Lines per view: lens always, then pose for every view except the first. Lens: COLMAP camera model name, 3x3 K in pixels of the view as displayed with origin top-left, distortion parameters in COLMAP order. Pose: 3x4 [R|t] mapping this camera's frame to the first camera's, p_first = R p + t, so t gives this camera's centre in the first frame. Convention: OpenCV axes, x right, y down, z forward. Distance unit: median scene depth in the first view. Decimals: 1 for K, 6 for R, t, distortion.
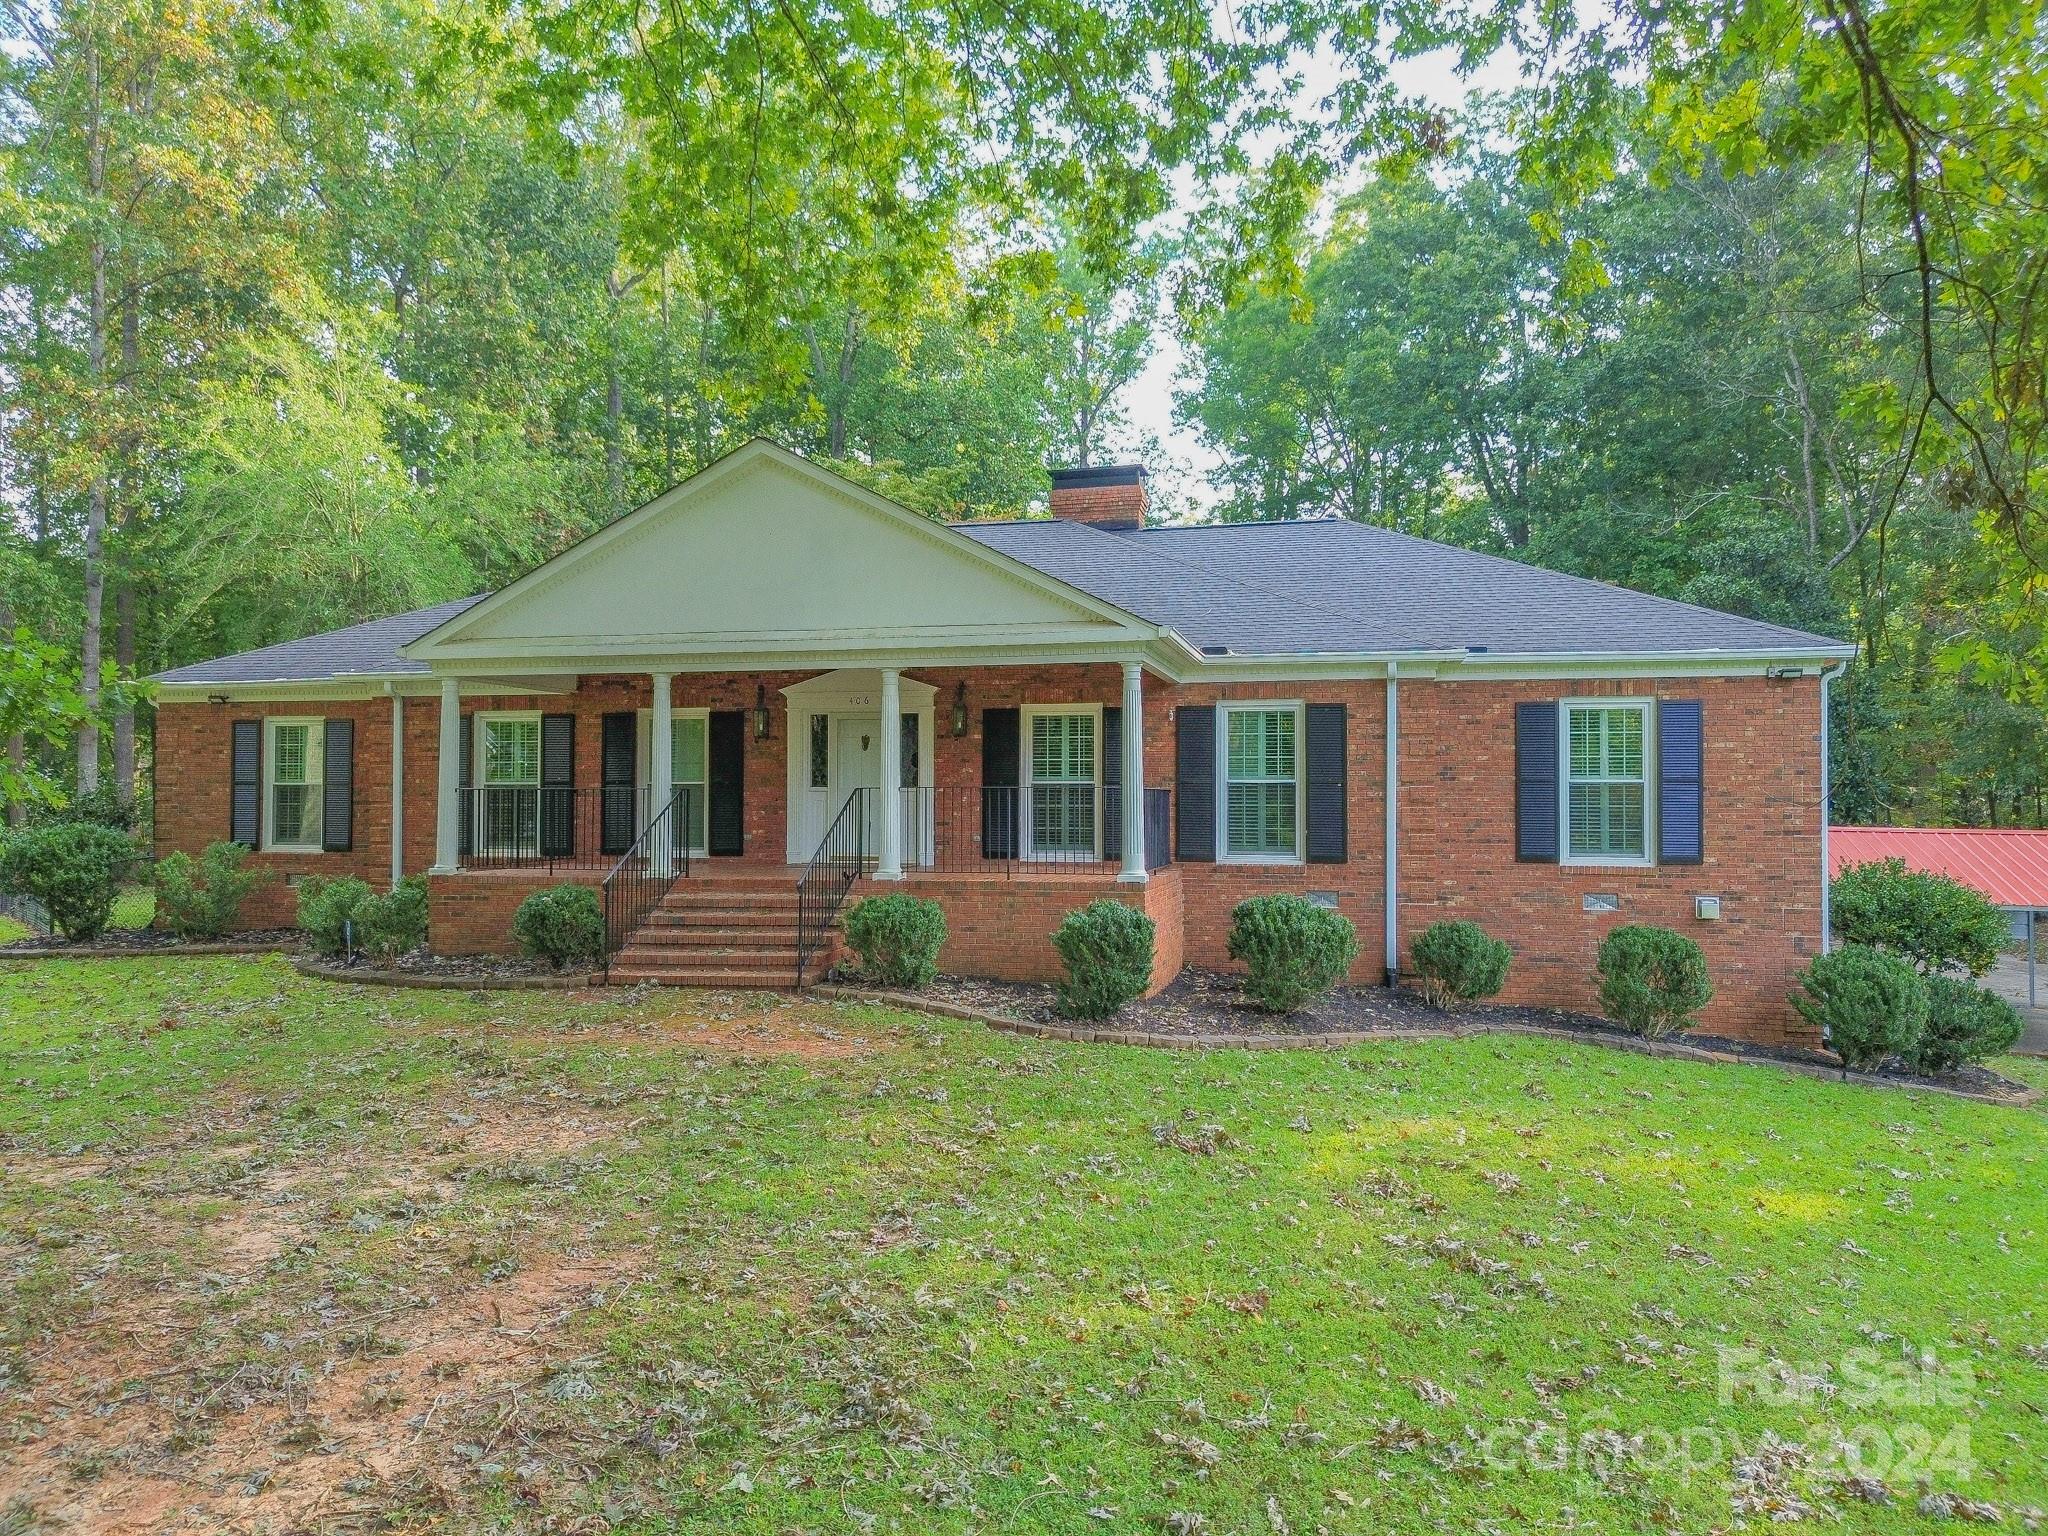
lens RADIAL K [[1491.6, 0, 1025.9], [0, 1491.6, 769.2], [0, 0, 1]] dist [0.066543, -0.061399]
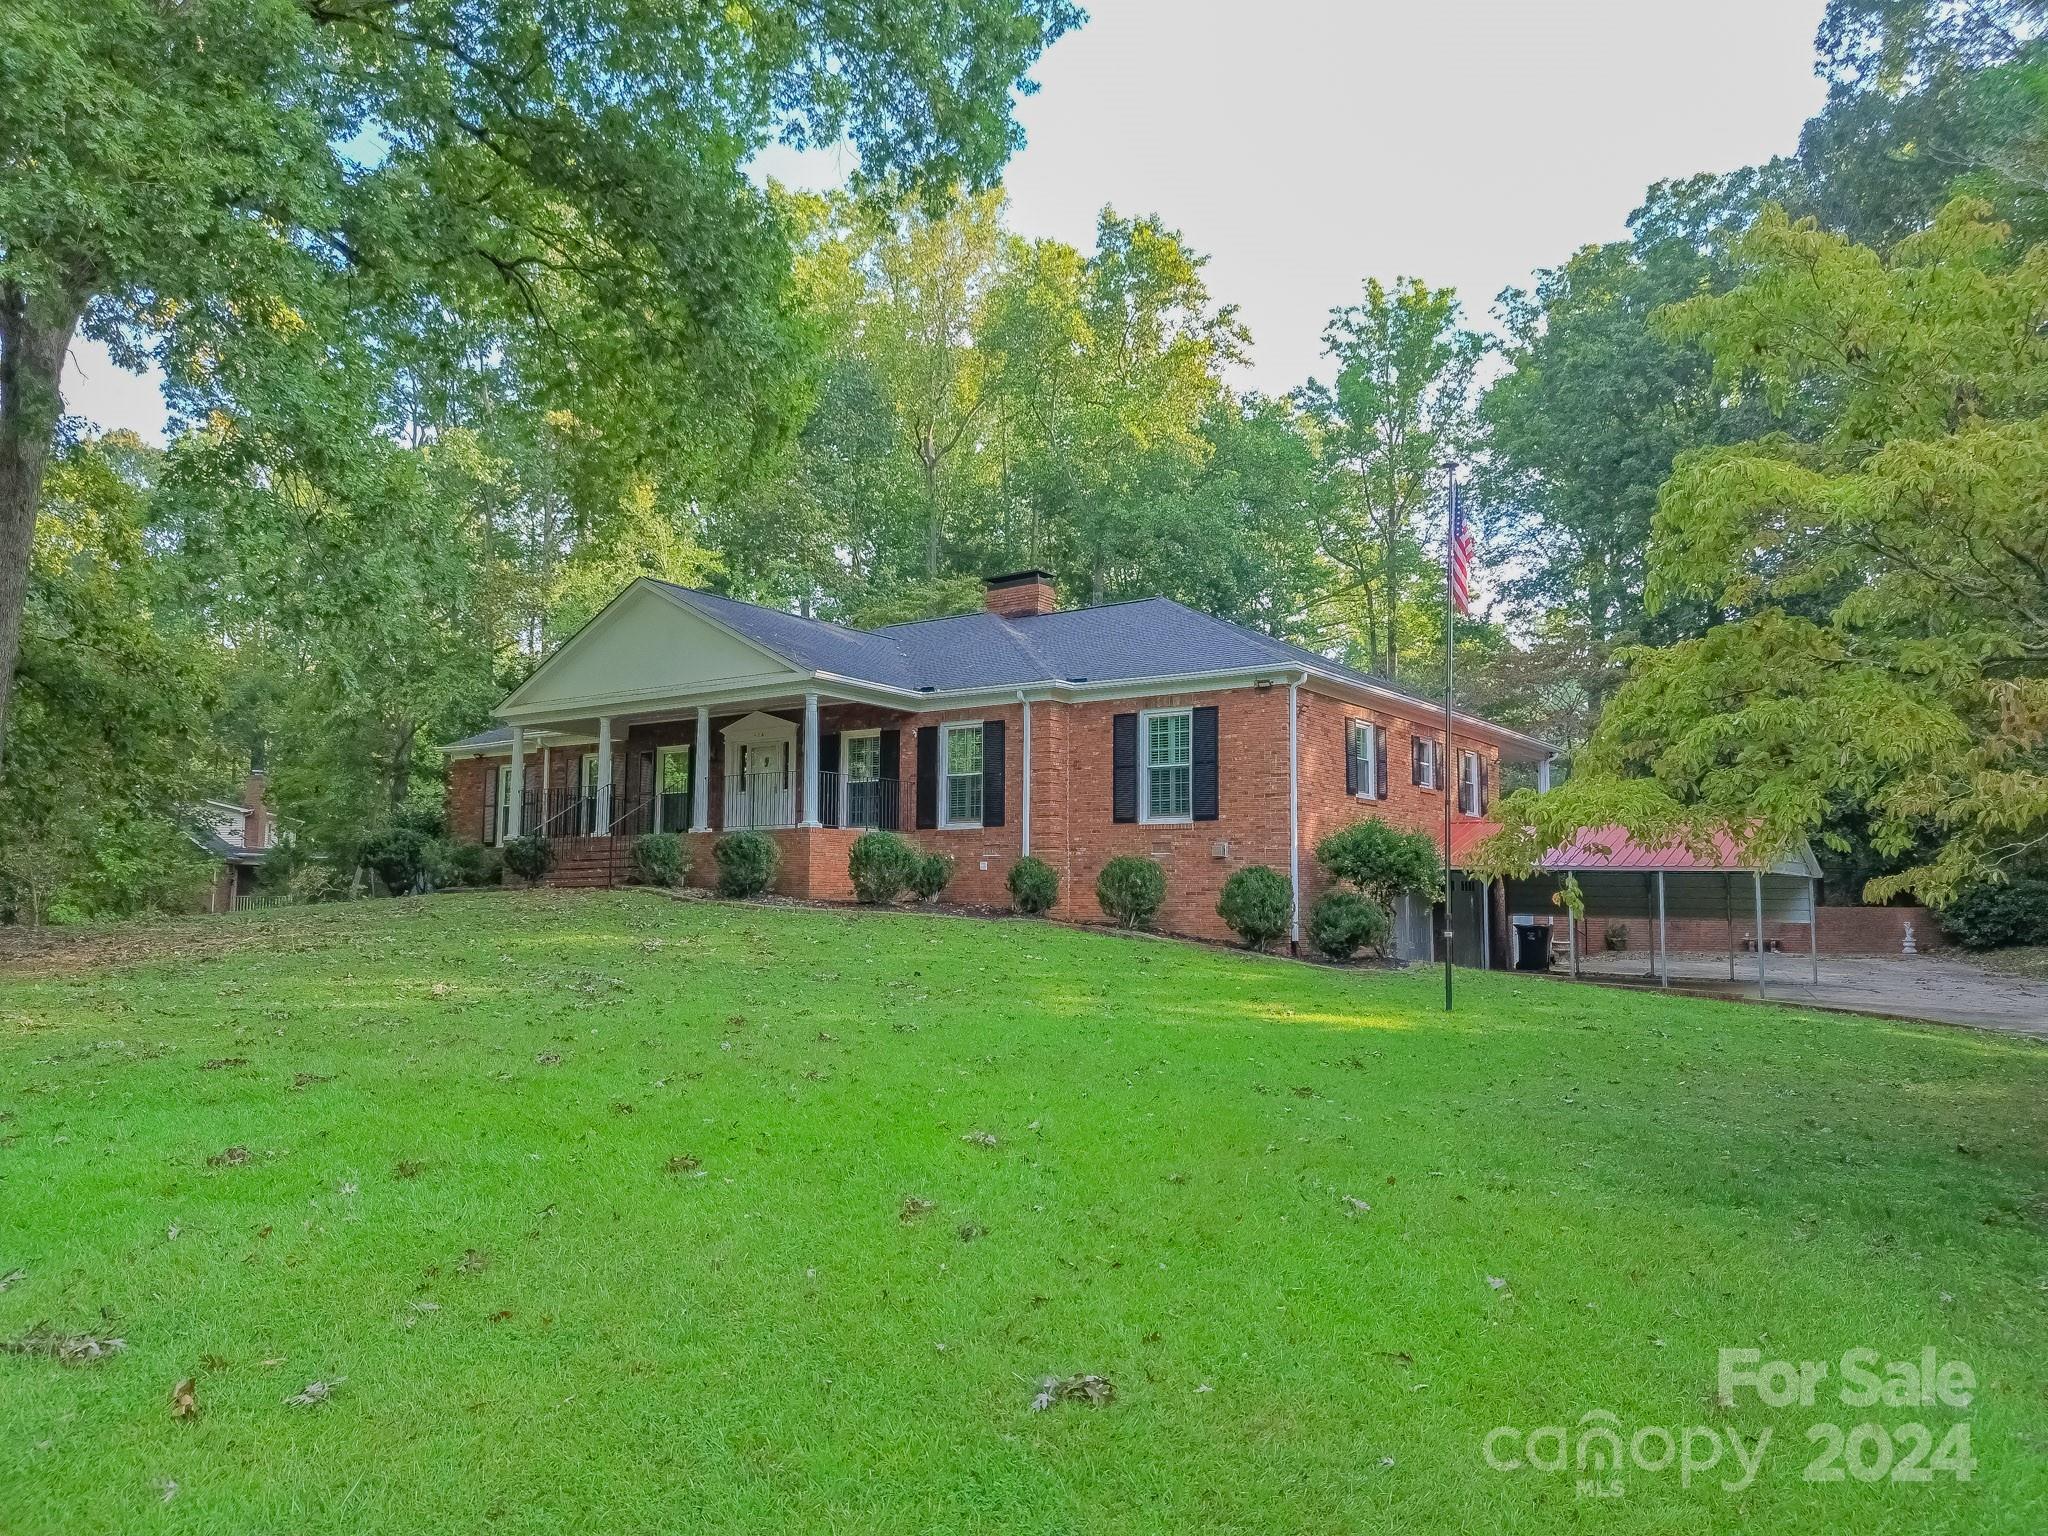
lens RADIAL K [[1491.6, 0, 1025.9], [0, 1491.6, 769.2], [0, 0, 1]] dist [0.066543, -0.061399]
pose [[0.927217, -0.033254, -0.373046, 0.821912], [0.006401, 0.997312, -0.072993, 0.119370], [0.374470, 0.065293, 0.924937, -0.392533]]
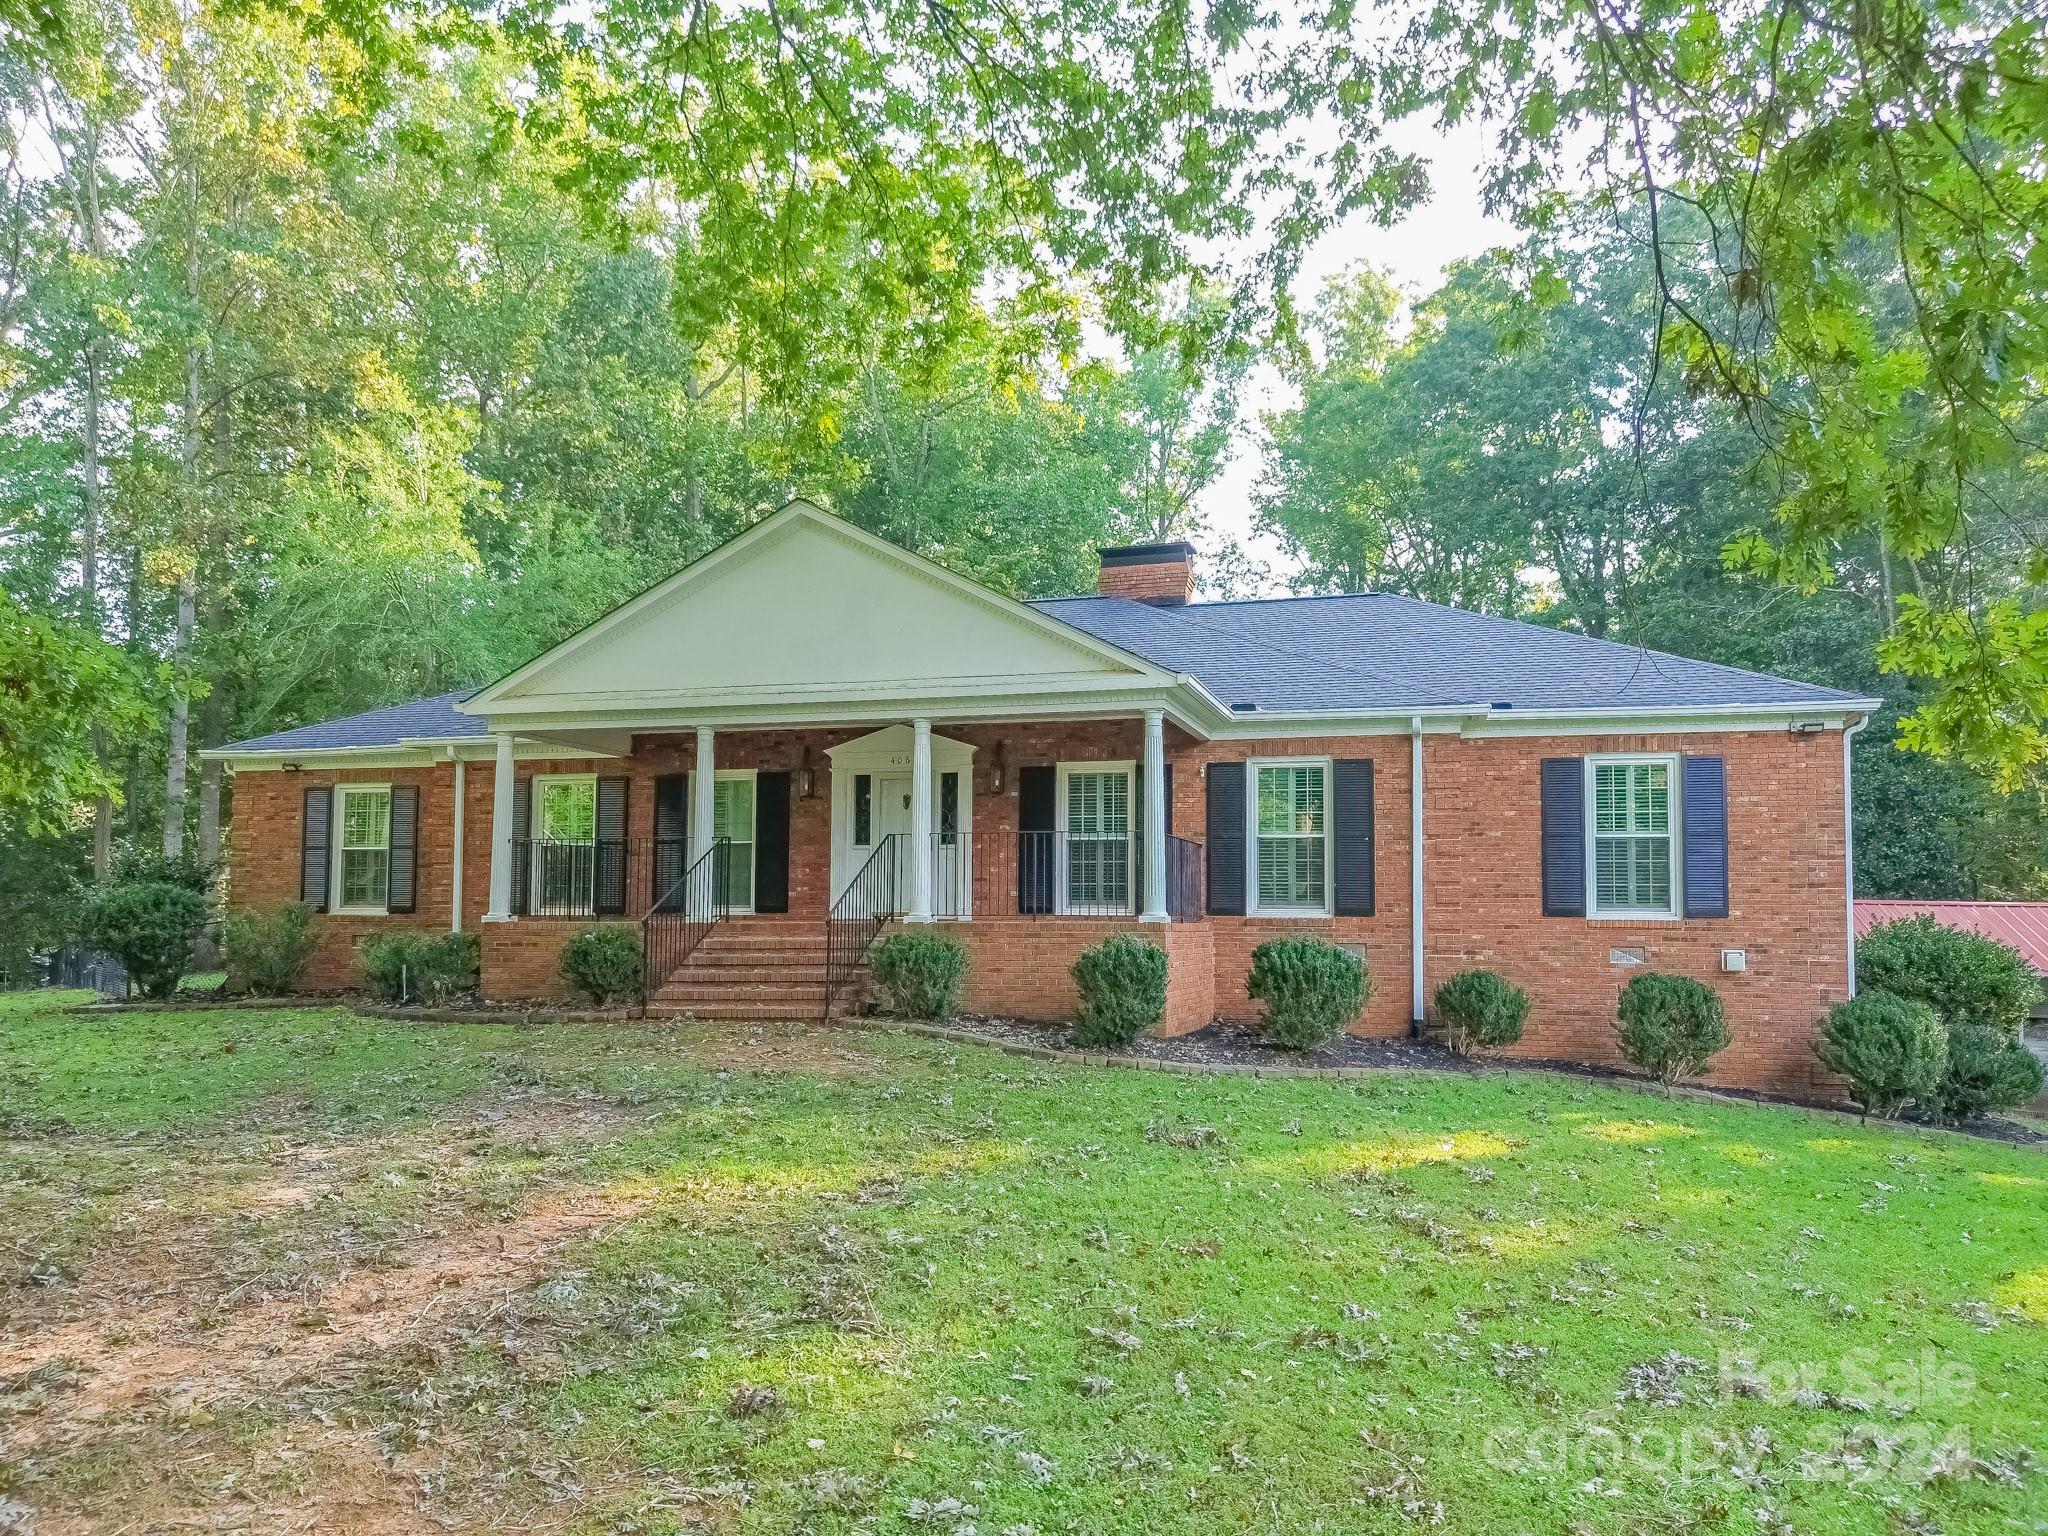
lens RADIAL K [[1519.3, 0, 1064.1], [0, 1519.3, 837.9], [0, 0, 1]] dist [0.070276, -0.076855]
pose [[0.999411, 0.001835, -0.034277, 0.040603], [-0.003001, 0.999417, -0.034004, 0.047094], [0.034195, 0.034086, 0.998834, -0.043324]]
